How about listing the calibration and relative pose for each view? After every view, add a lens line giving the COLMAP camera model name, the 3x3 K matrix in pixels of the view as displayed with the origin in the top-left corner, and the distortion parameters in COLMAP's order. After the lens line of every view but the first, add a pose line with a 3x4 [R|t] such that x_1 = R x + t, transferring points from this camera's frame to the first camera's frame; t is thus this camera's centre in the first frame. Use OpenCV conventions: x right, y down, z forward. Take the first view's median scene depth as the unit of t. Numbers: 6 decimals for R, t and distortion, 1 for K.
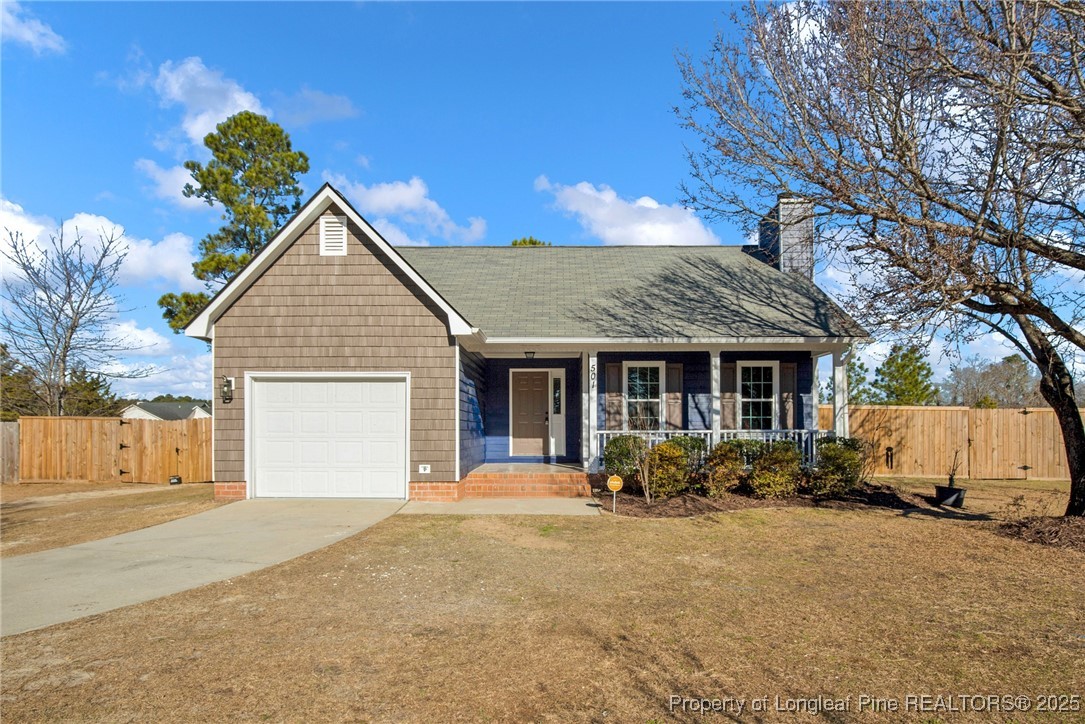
lens RADIAL K [[575.0, 0, 556.7], [0, 575.0, 416.0], [0, 0, 1]] dist [-0.007522, -0.000336]
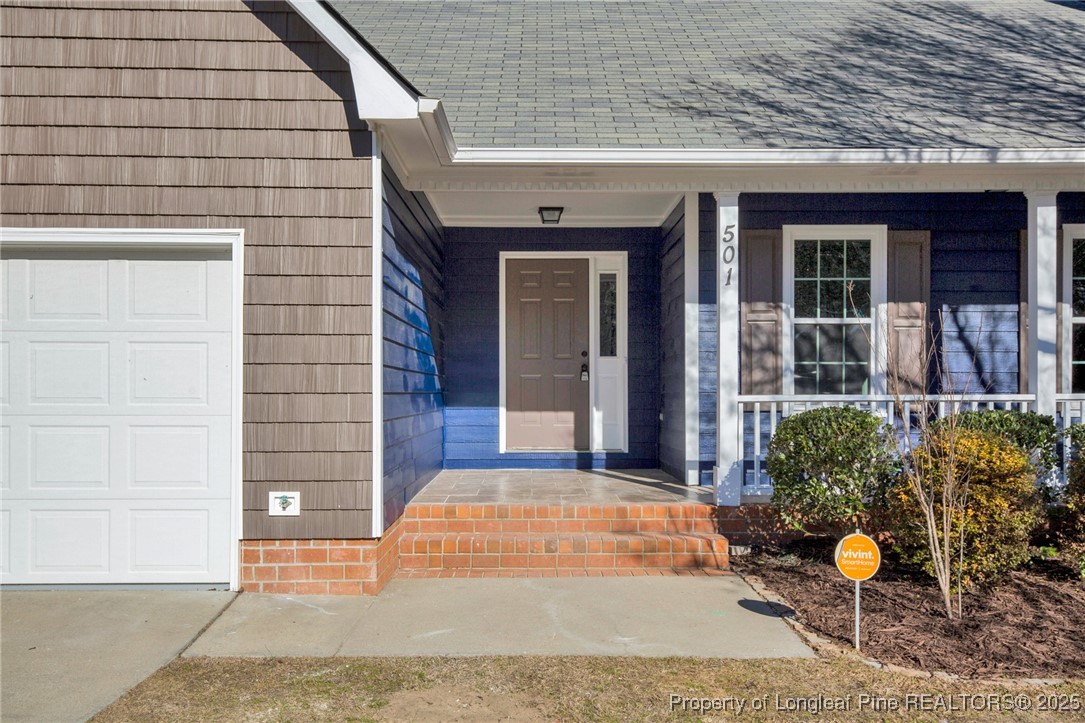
lens RADIAL K [[914.4, 0, 548.4], [0, 914.4, 370.2], [0, 0, 1]] dist [0.020037, 0.009902]
pose [[0.999969, -0.000143, 0.007817, -0.062070], [0.000135, 0.999999, 0.001012, 0.008259], [-0.007817, -0.001011, 0.999969, 0.378197]]
